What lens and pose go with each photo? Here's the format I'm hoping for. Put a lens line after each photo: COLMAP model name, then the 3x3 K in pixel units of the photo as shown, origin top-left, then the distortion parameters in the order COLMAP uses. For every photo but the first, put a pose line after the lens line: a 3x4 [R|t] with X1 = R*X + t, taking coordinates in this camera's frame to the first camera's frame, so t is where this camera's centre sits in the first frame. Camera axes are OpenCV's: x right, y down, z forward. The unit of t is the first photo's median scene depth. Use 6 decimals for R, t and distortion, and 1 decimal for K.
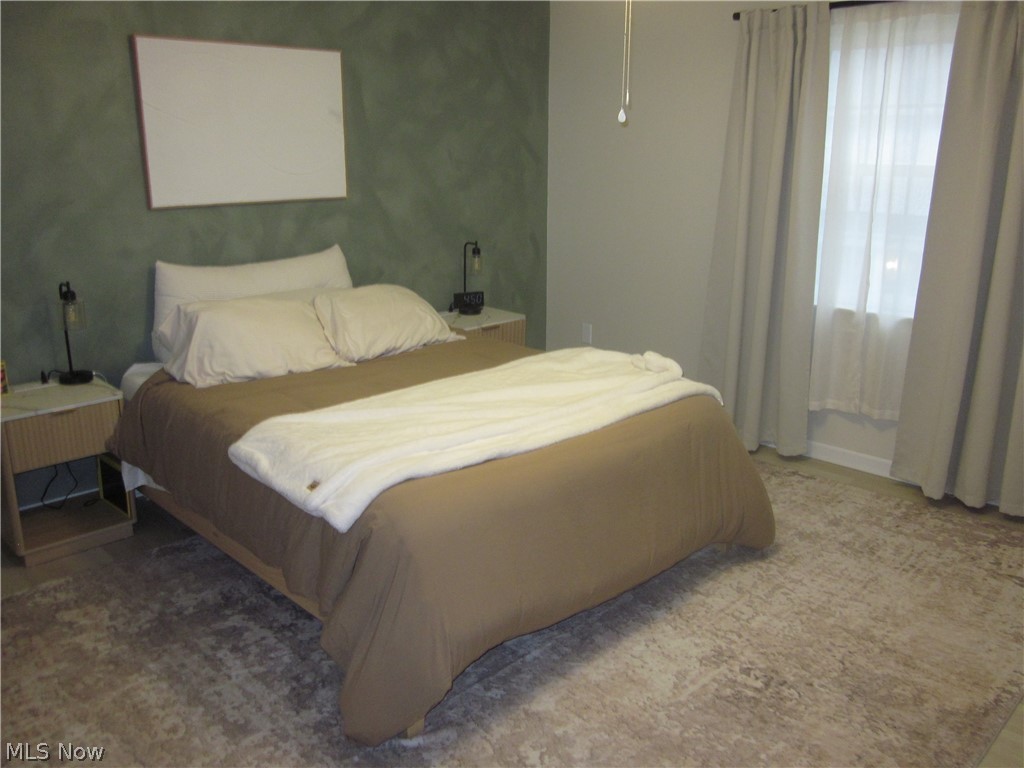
lens RADIAL K [[835.1, 0, 512.0], [0, 835.1, 384.0], [0, 0, 1]] dist [-0.049909, 0.014798]
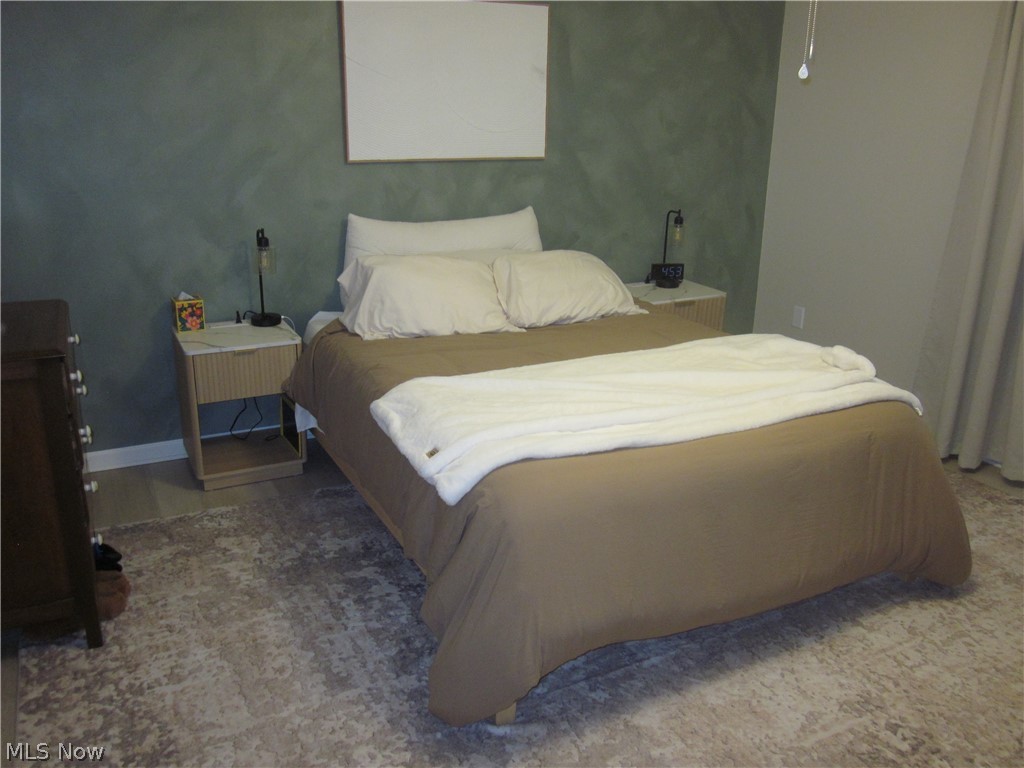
lens RADIAL K [[835.1, 0, 512.0], [0, 835.1, 384.0], [0, 0, 1]] dist [-0.049909, 0.014798]
pose [[0.956275, 0.104797, -0.273049, 0.086032], [-0.093144, 0.994114, 0.055333, -0.016846], [0.277241, -0.027481, 0.960407, 0.067588]]
